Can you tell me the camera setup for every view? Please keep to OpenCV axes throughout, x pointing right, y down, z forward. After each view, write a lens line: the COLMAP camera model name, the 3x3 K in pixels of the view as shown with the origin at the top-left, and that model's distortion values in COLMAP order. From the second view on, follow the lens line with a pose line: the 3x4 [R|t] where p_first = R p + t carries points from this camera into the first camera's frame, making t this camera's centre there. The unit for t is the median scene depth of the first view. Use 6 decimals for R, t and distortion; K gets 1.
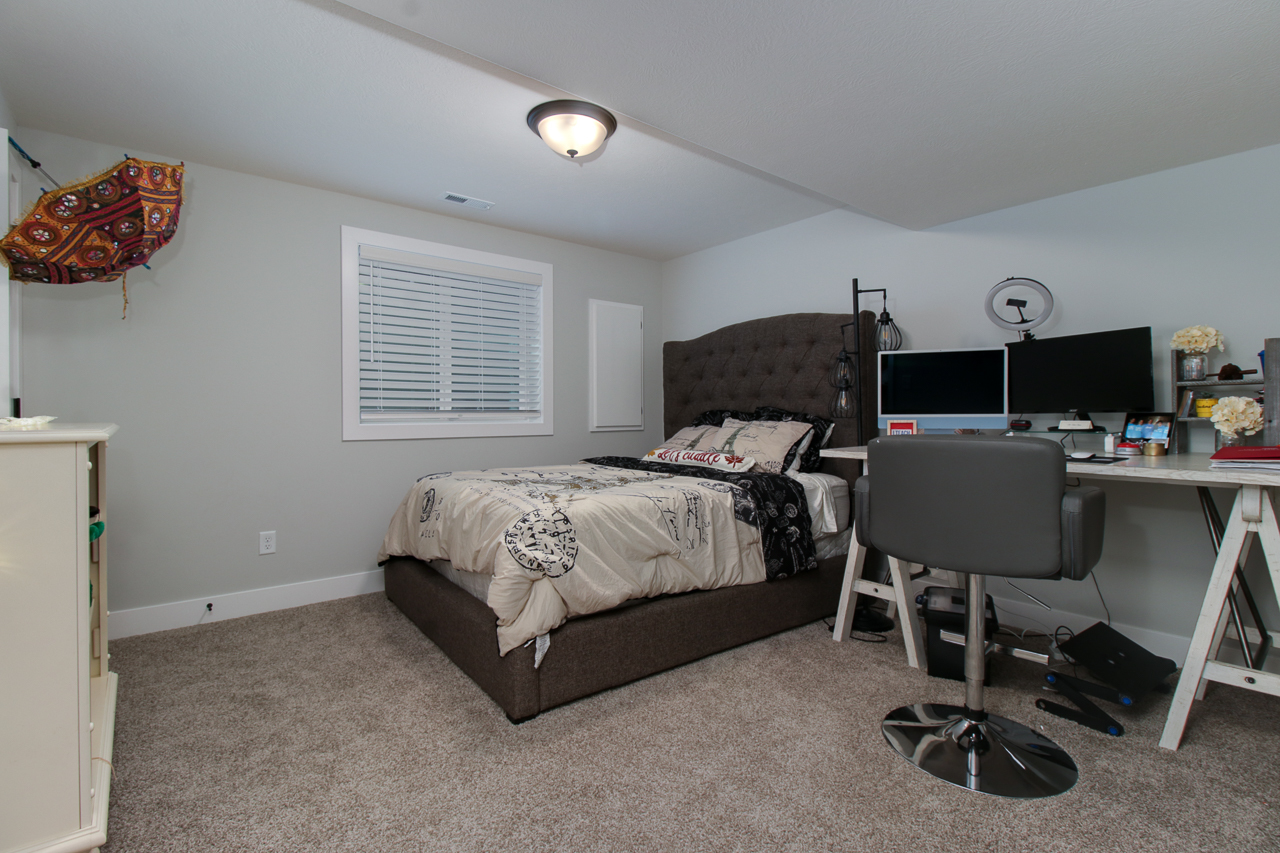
lens RADIAL K [[612.2, 0, 651.2], [0, 612.2, 417.6], [0, 0, 1]] dist [0.039504, -0.000016]
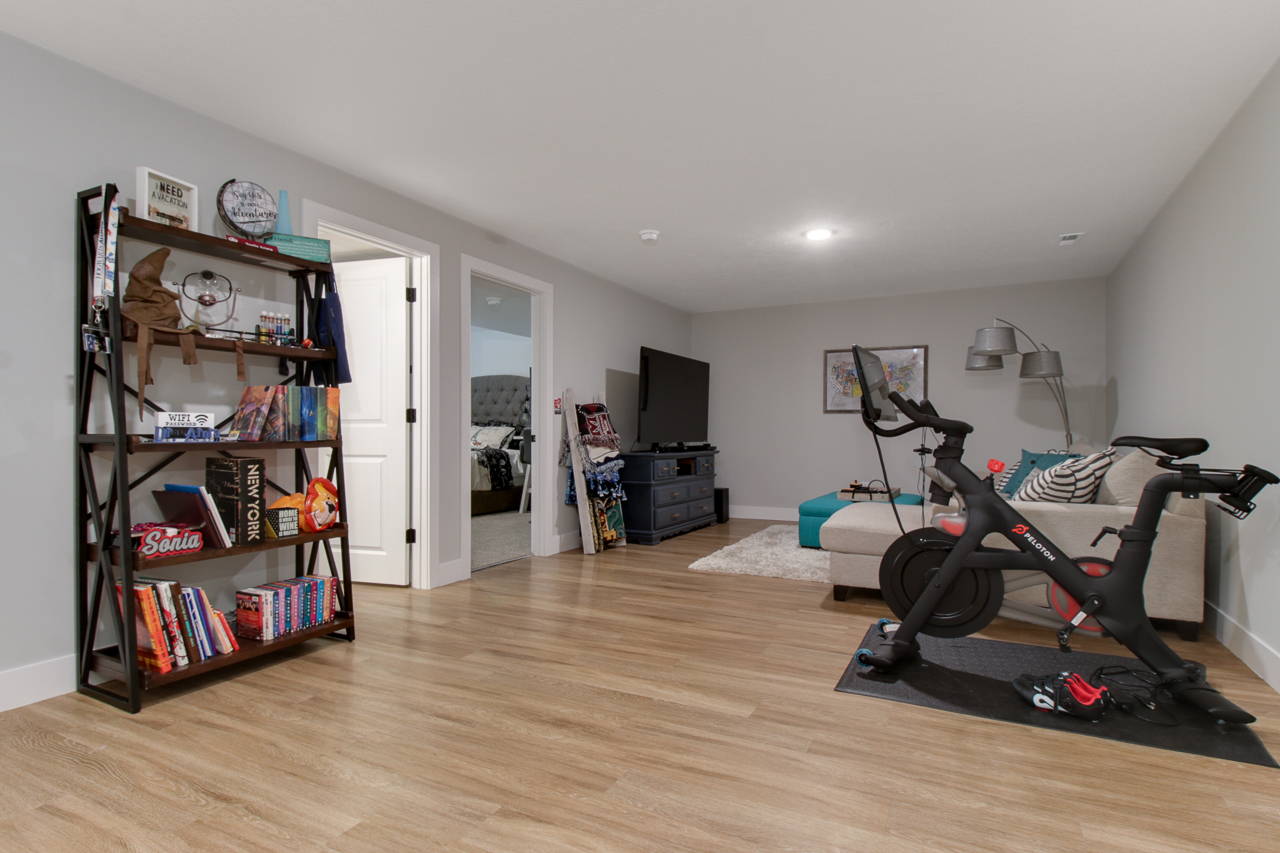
lens RADIAL K [[612.2, 0, 650.5], [0, 612.2, 433.3], [0, 0, 1]] dist [0.039504, -0.000016]
pose [[0.910991, 0.006897, 0.412369, -0.203476], [-0.006233, 0.999976, -0.002956, 0.034464], [-0.412379, 0.000123, 0.911012, -1.232926]]
